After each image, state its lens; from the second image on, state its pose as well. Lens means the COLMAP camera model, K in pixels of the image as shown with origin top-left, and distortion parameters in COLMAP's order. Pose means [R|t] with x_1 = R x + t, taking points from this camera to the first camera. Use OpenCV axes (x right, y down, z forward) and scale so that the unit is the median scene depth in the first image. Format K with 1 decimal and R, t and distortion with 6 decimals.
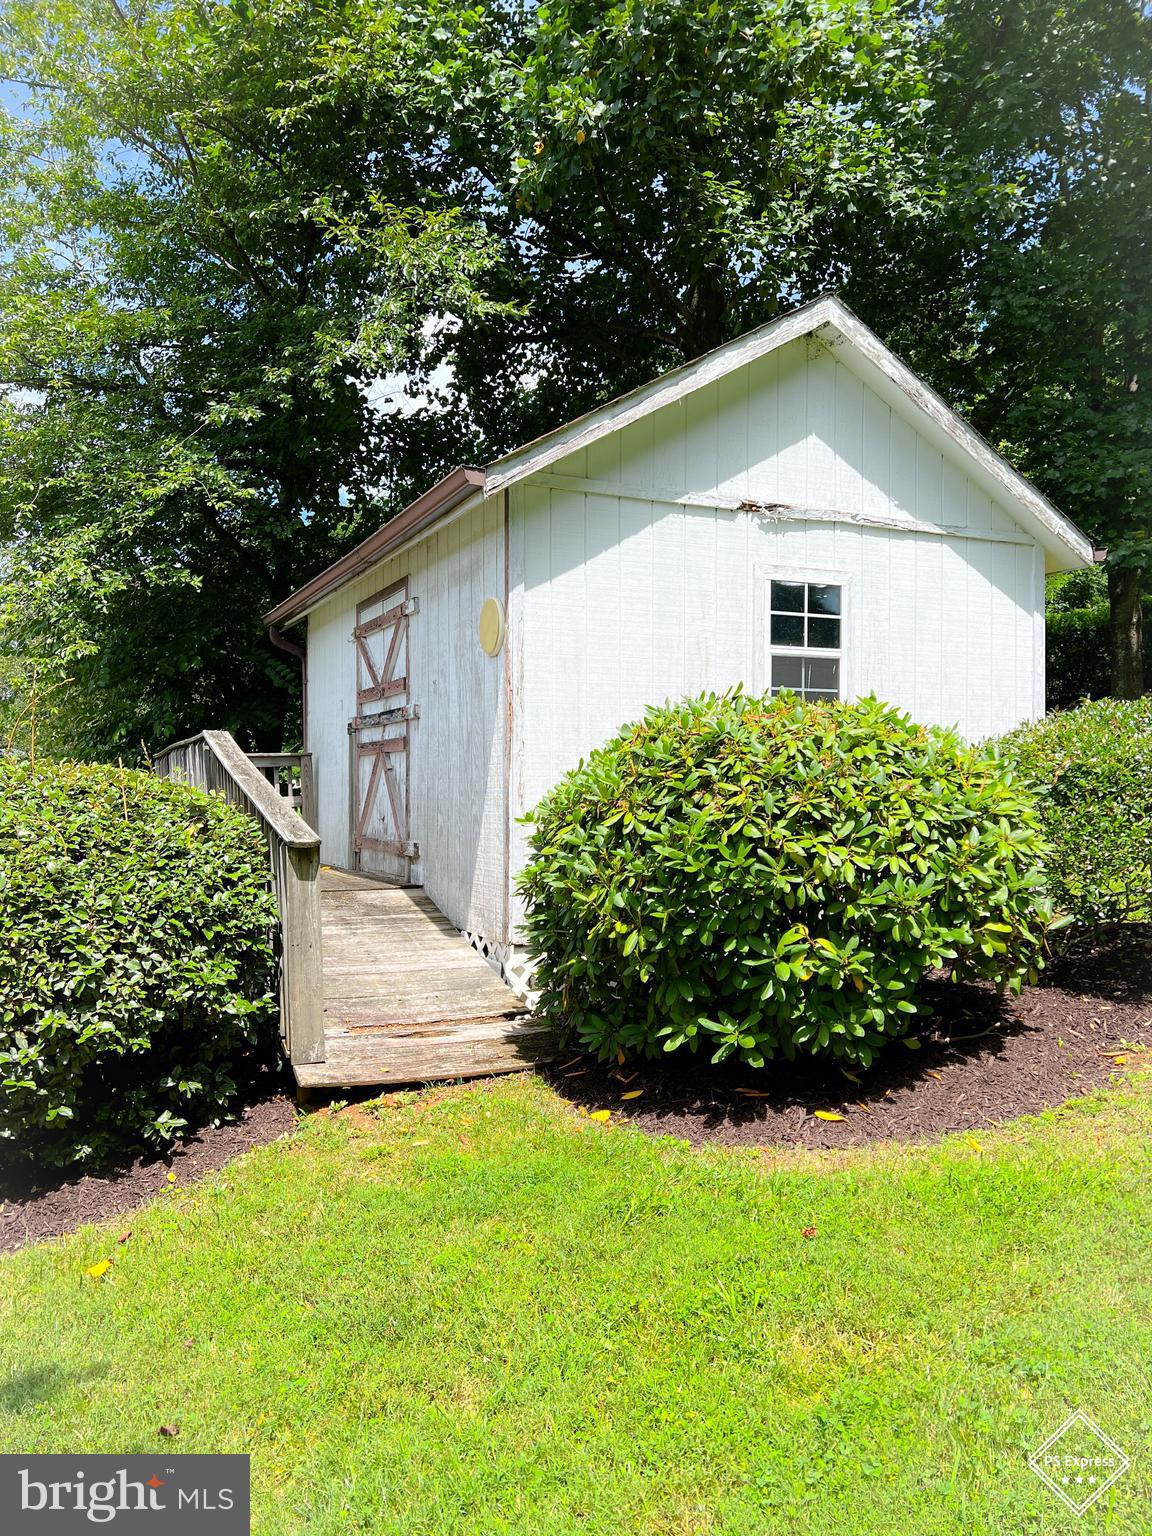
lens RADIAL K [[1174.9, 0, 573.5], [0, 1174.9, 770.7], [0, 0, 1]] dist [0.042791, -0.012906]
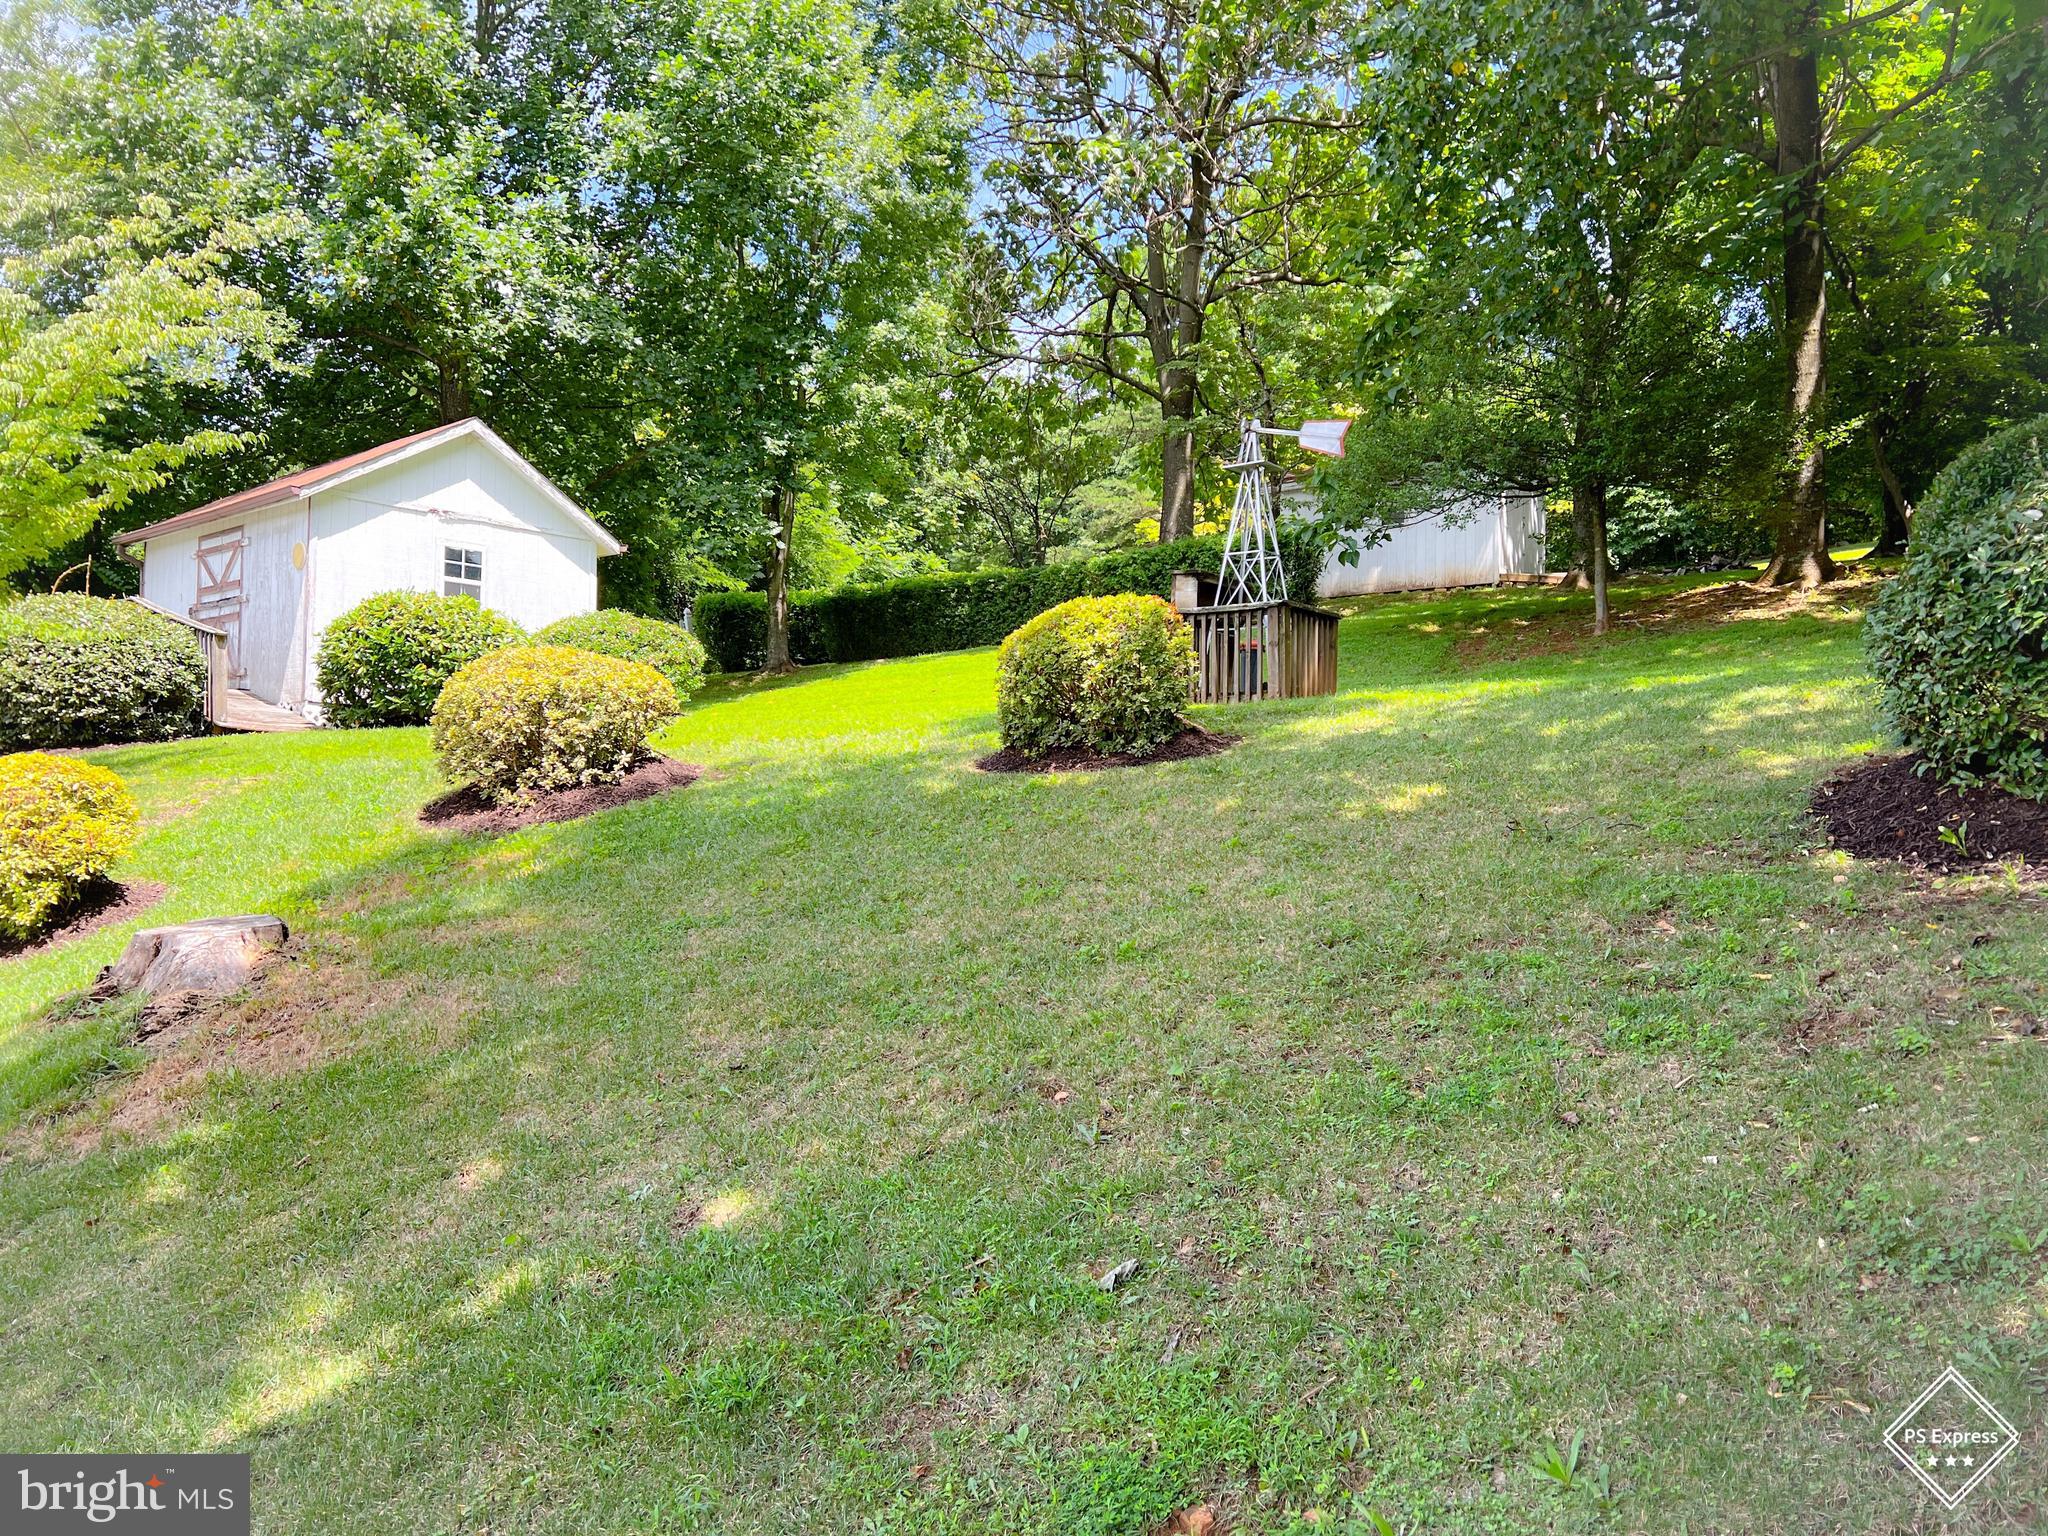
lens RADIAL K [[1566.5, 0, 1024.3], [0, 1566.5, 770.1], [0, 0, 1]] dist [0.042791, -0.012906]
pose [[0.916104, 0.030314, 0.399792, 0.000314], [-0.023871, 0.999493, -0.021084, 0.274296], [-0.400228, 0.009772, 0.916363, -1.998898]]
